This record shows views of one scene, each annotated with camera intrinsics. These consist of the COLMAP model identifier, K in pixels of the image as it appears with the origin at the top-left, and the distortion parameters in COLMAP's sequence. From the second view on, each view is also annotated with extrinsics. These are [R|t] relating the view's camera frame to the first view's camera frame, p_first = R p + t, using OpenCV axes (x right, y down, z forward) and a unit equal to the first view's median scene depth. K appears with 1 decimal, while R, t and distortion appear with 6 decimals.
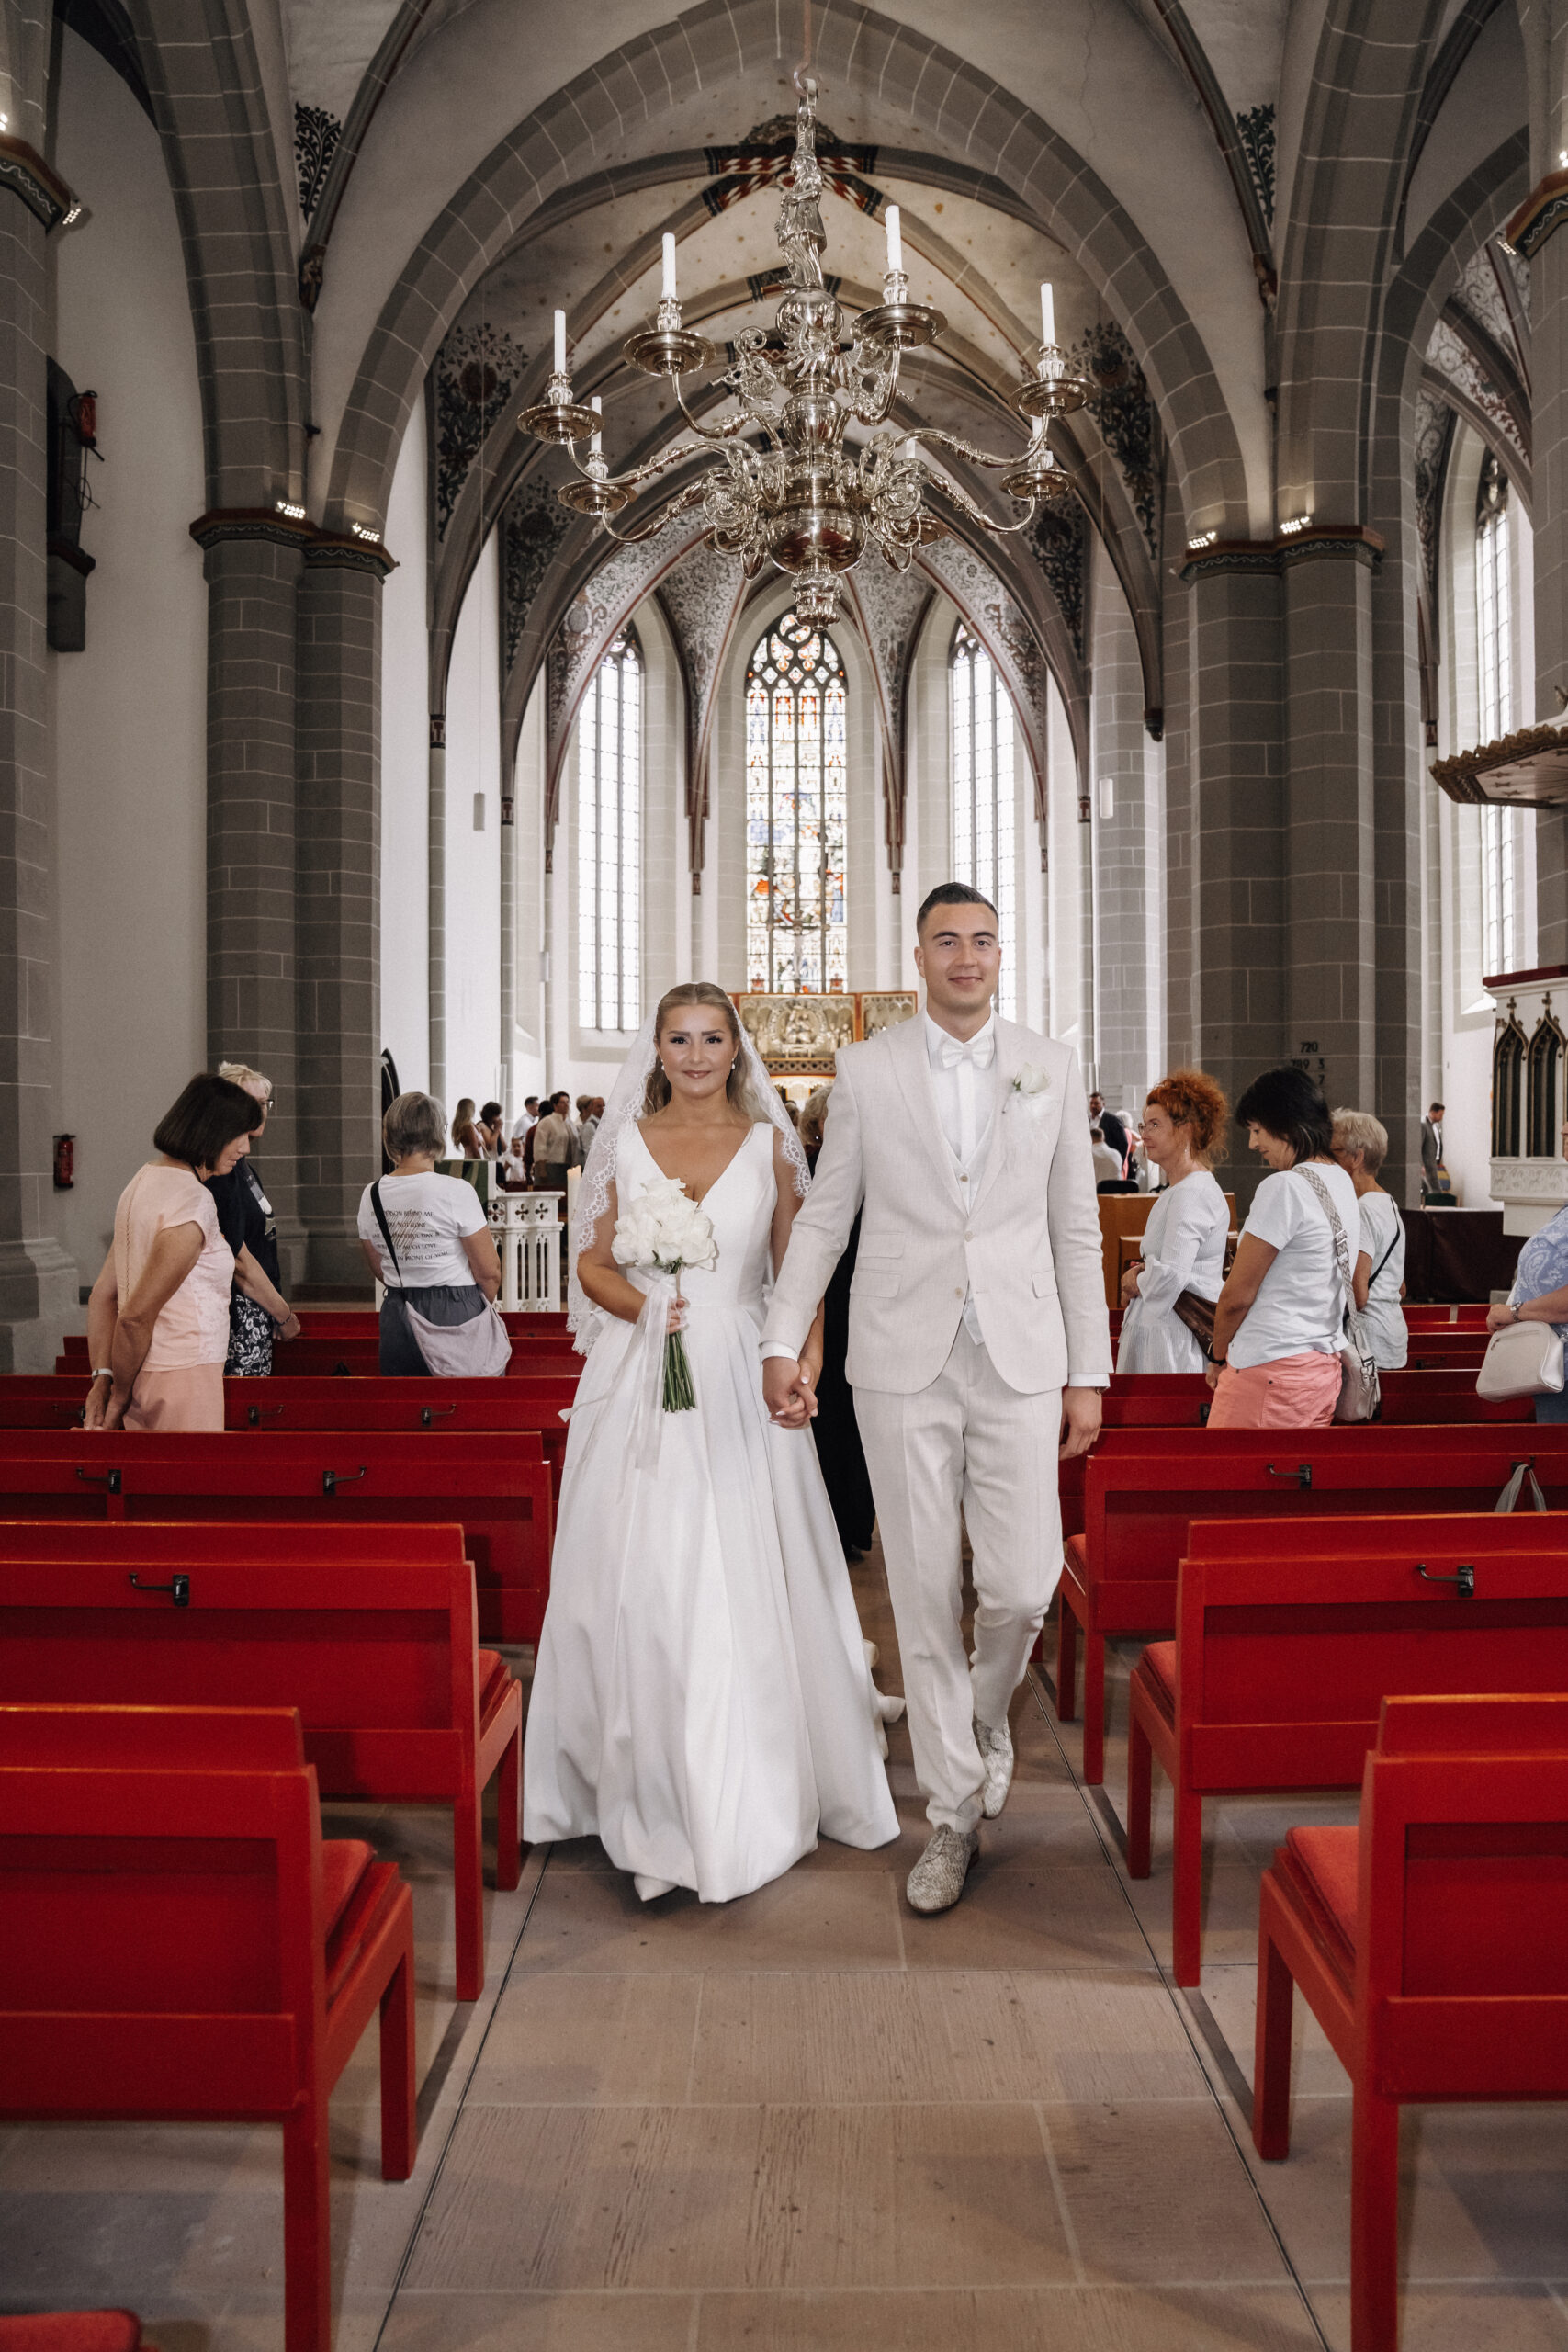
lens RADIAL K [[1609.0, 0, 784.5], [0, 1609.0, 1120.8], [0, 0, 1]] dist [0.021991, -0.000183]
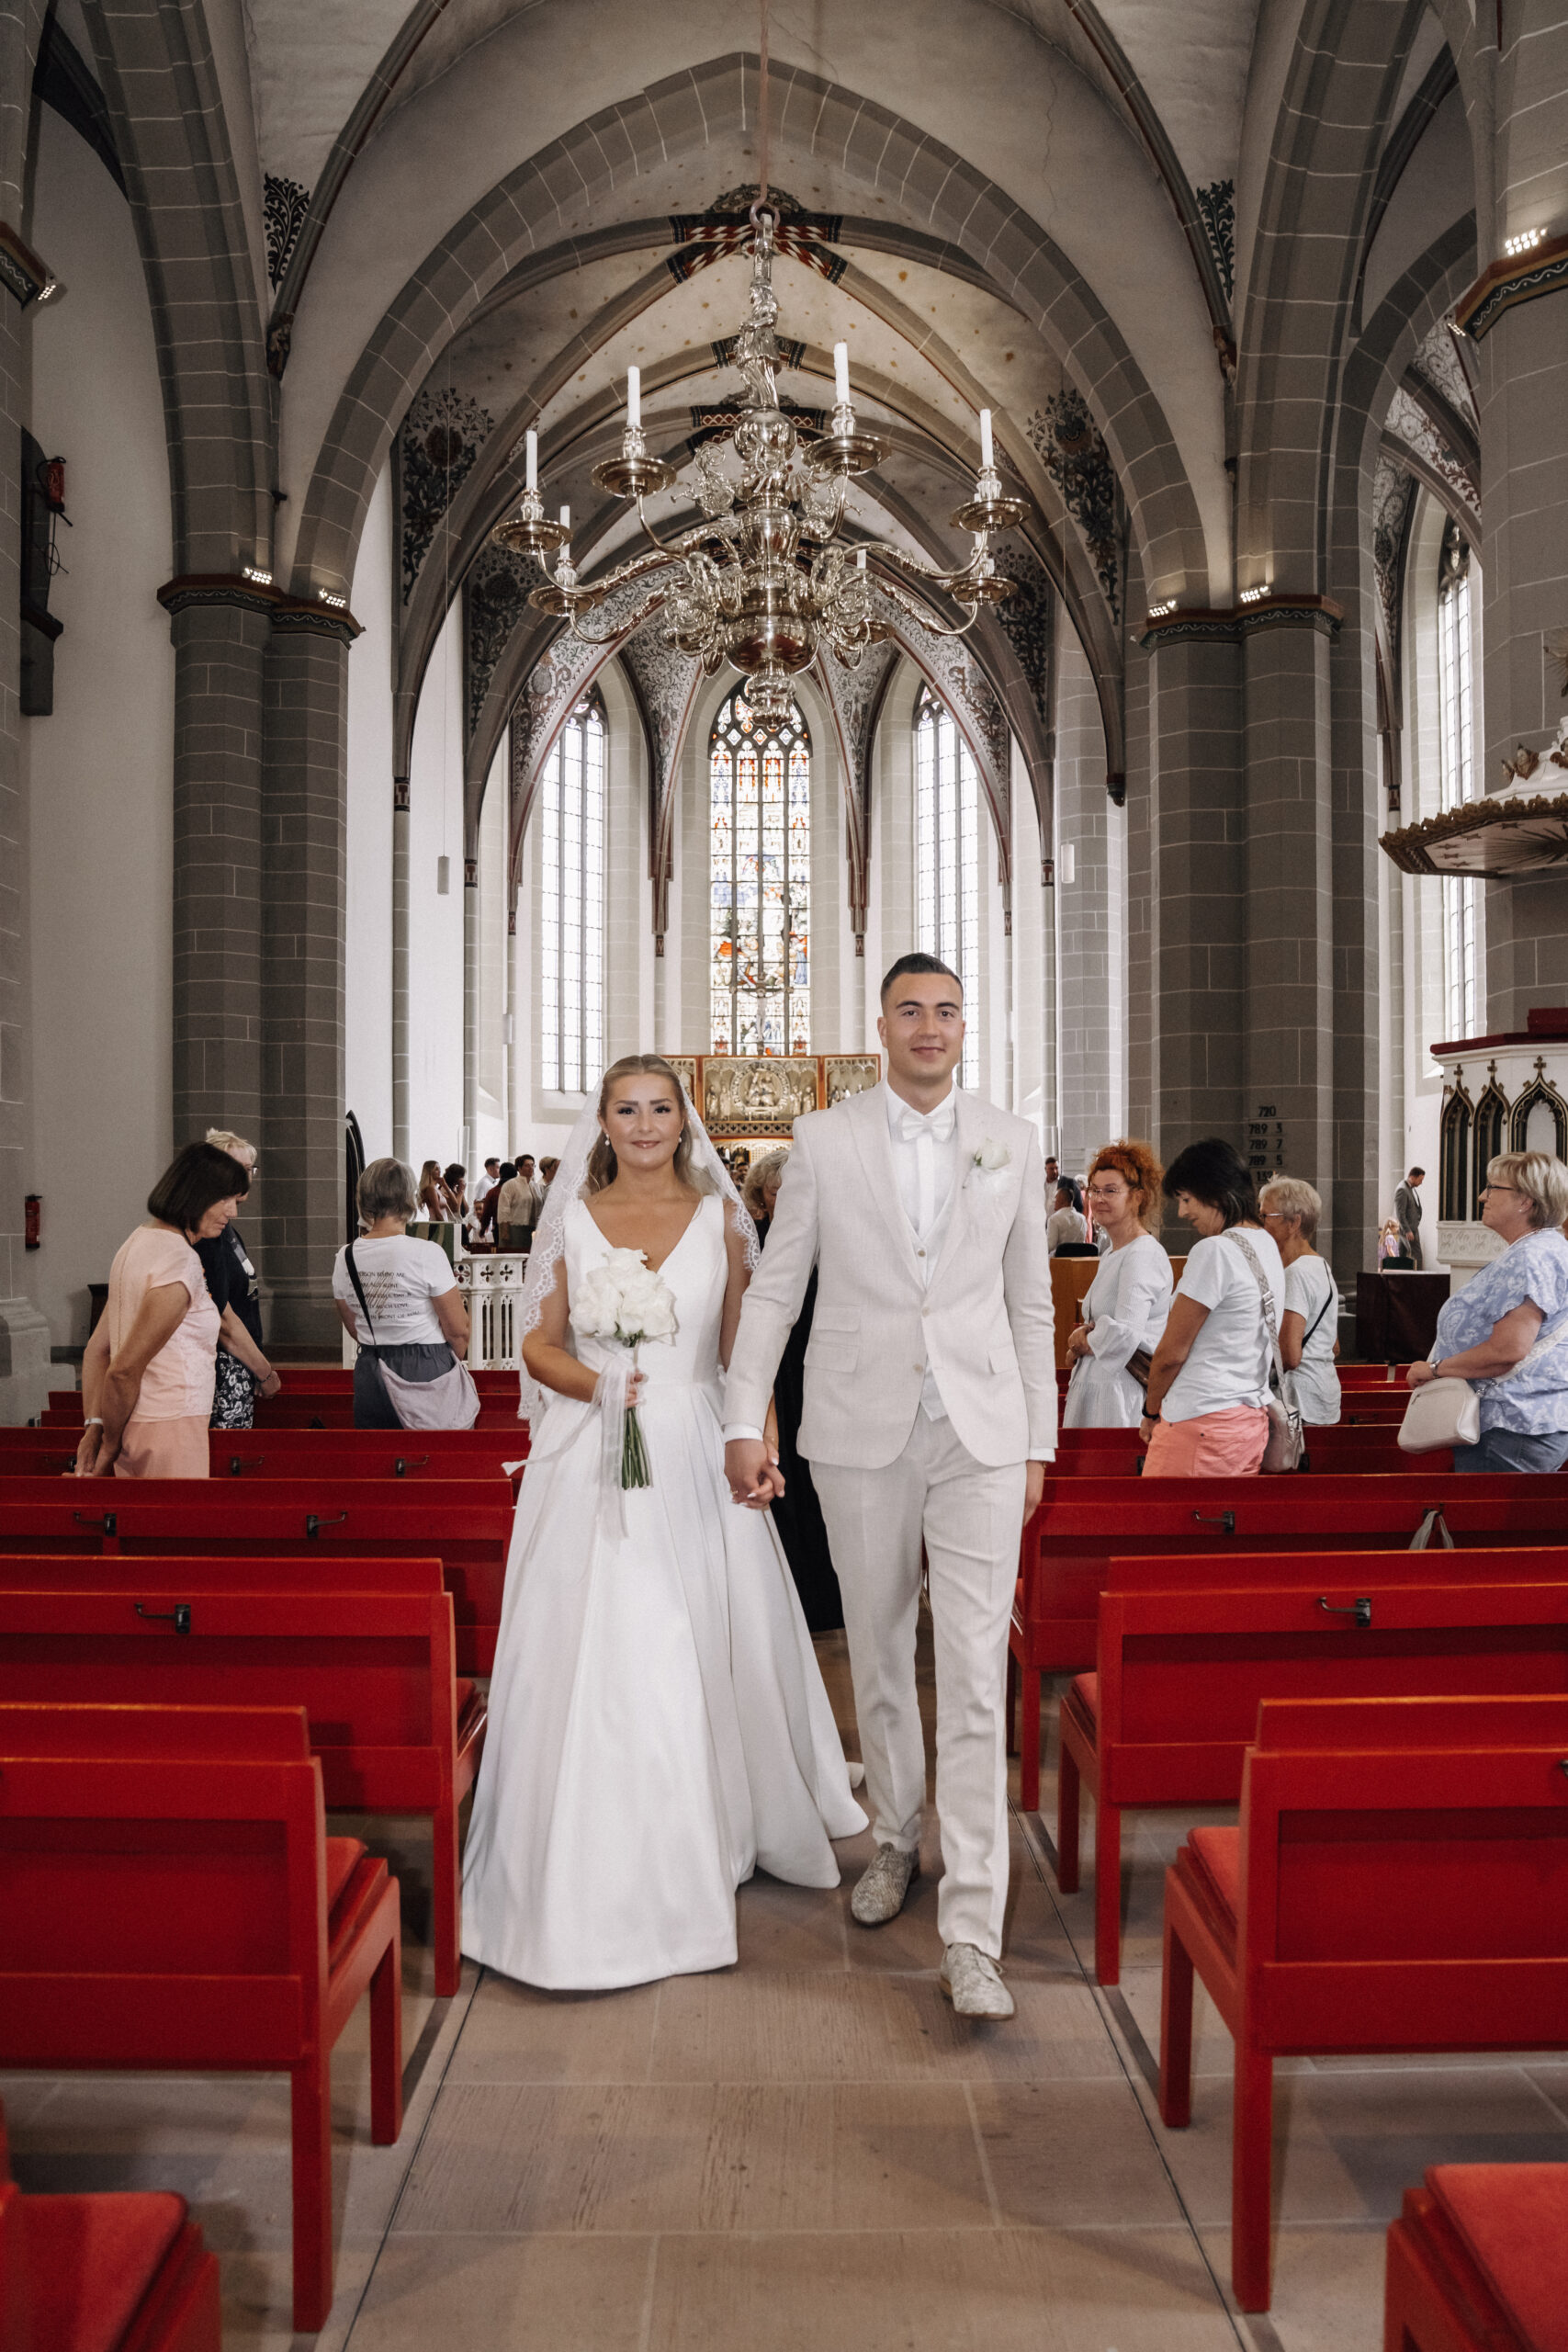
lens RADIAL K [[1841.3, 0, 784.0], [0, 1841.3, 1176.0], [0, 0, 1]] dist [0.001478, -0.000943]
pose [[0.999941, 0.002237, 0.010637, 0.010843], [-0.002258, 0.999996, 0.001942, -0.006848], [-0.010633, -0.001965, 0.999942, -0.148546]]
